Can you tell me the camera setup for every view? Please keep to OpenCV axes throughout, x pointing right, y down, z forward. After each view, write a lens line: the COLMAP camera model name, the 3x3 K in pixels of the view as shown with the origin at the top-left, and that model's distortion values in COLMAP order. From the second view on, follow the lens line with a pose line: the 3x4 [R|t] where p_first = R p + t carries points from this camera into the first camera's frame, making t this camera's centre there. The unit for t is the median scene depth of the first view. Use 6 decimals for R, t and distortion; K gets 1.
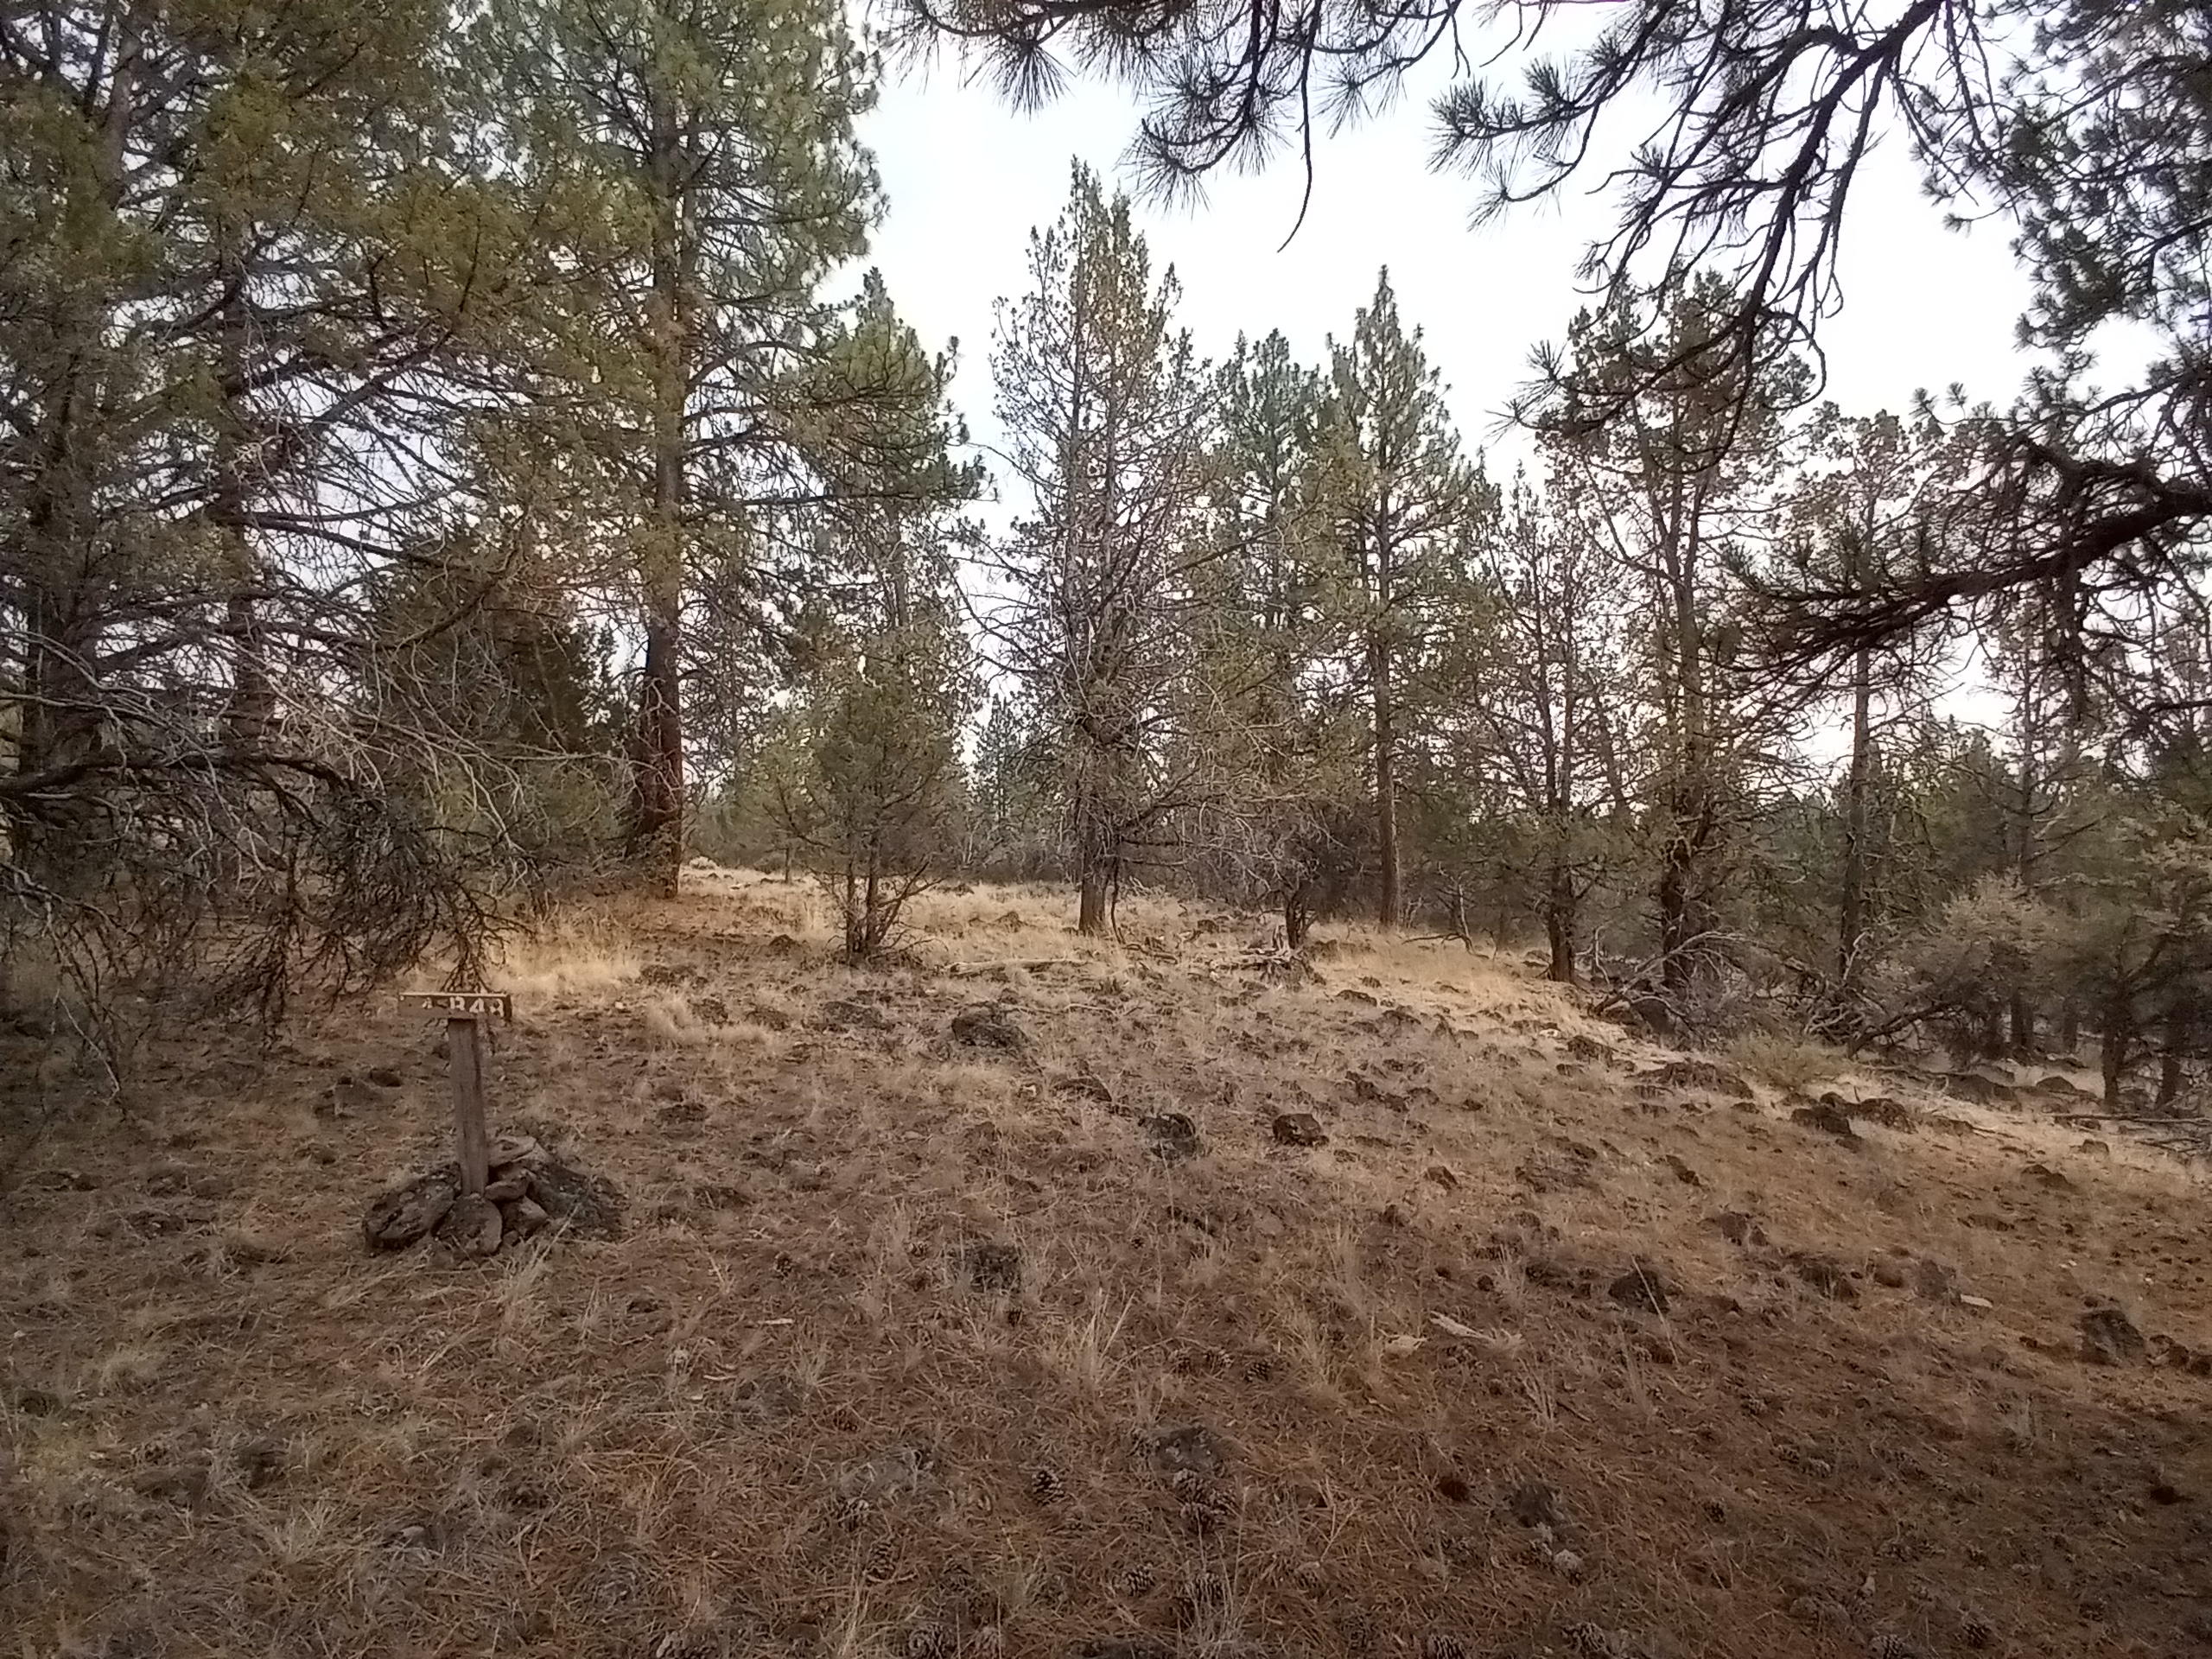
lens RADIAL K [[1073.2, 0, 1112.4], [0, 1073.2, 838.3], [0, 0, 1]] dist [0.053084, -0.052911]
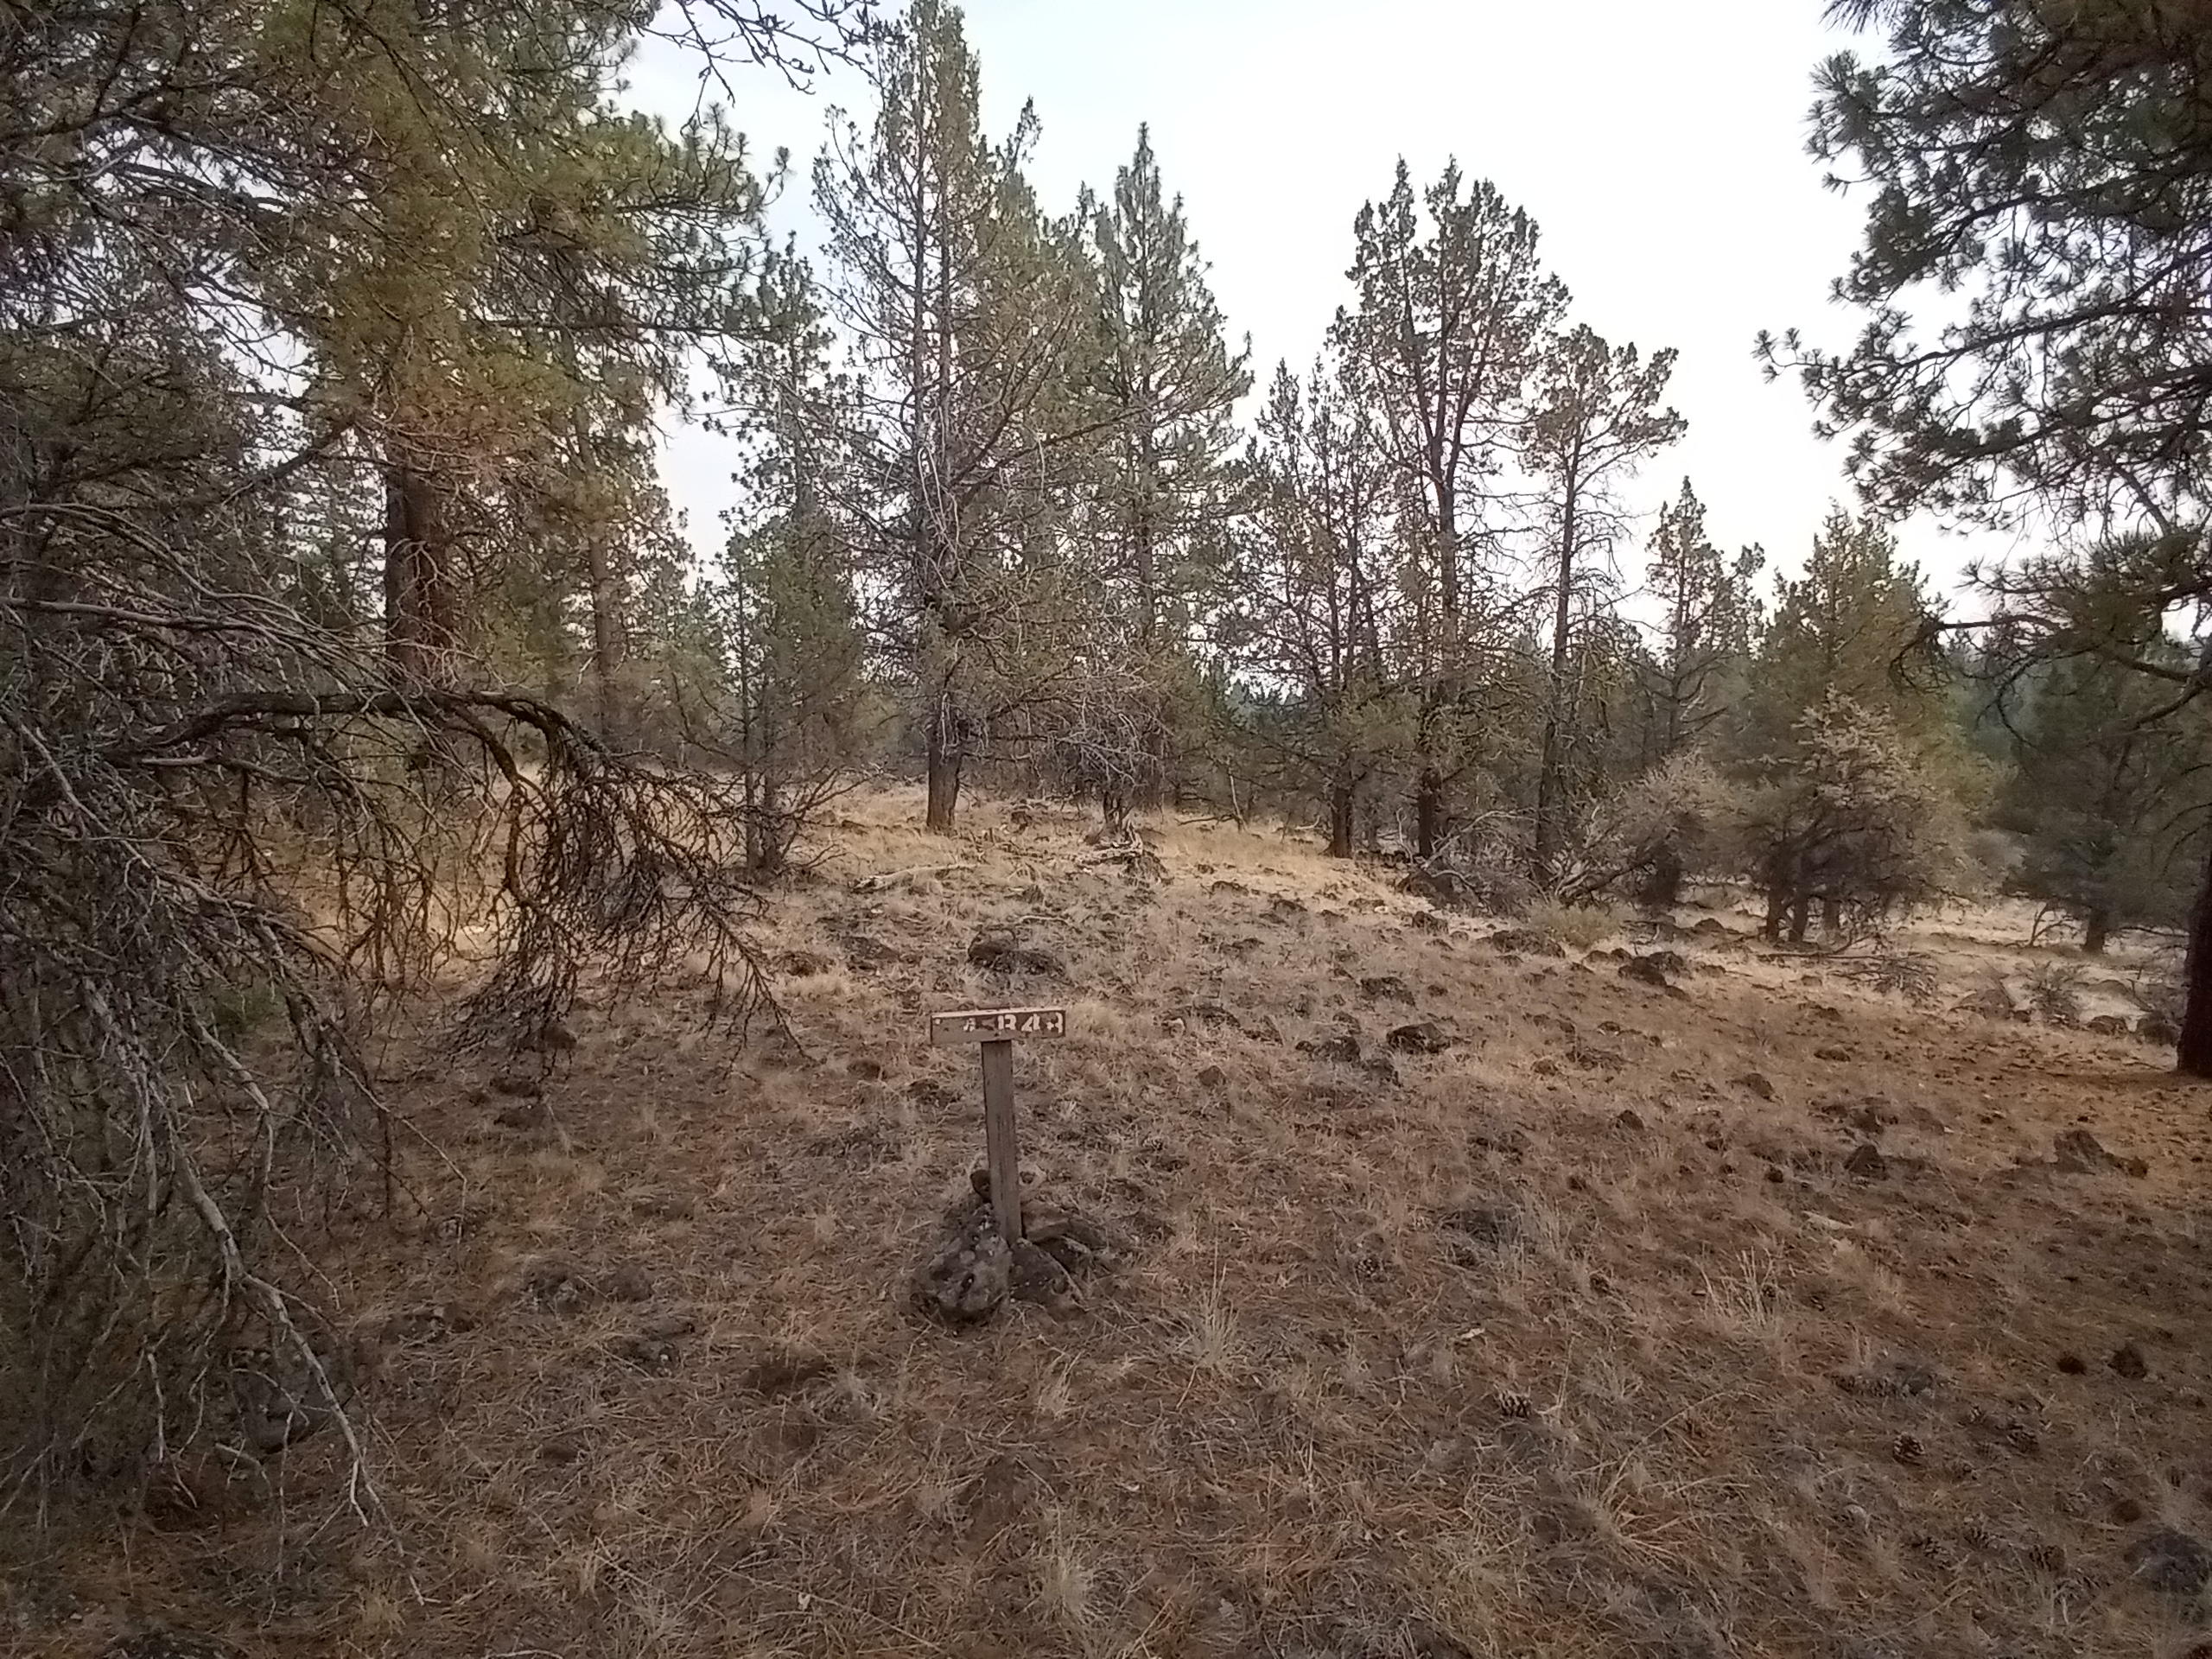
lens RADIAL K [[1073.2, 0, 1112.4], [0, 1073.2, 838.3], [0, 0, 1]] dist [0.053084, -0.052911]
pose [[0.957624, -0.036710, 0.285671, -0.110573], [0.003866, 0.993393, 0.114697, -0.011708], [-0.287994, -0.108732, 0.951439, 0.031731]]
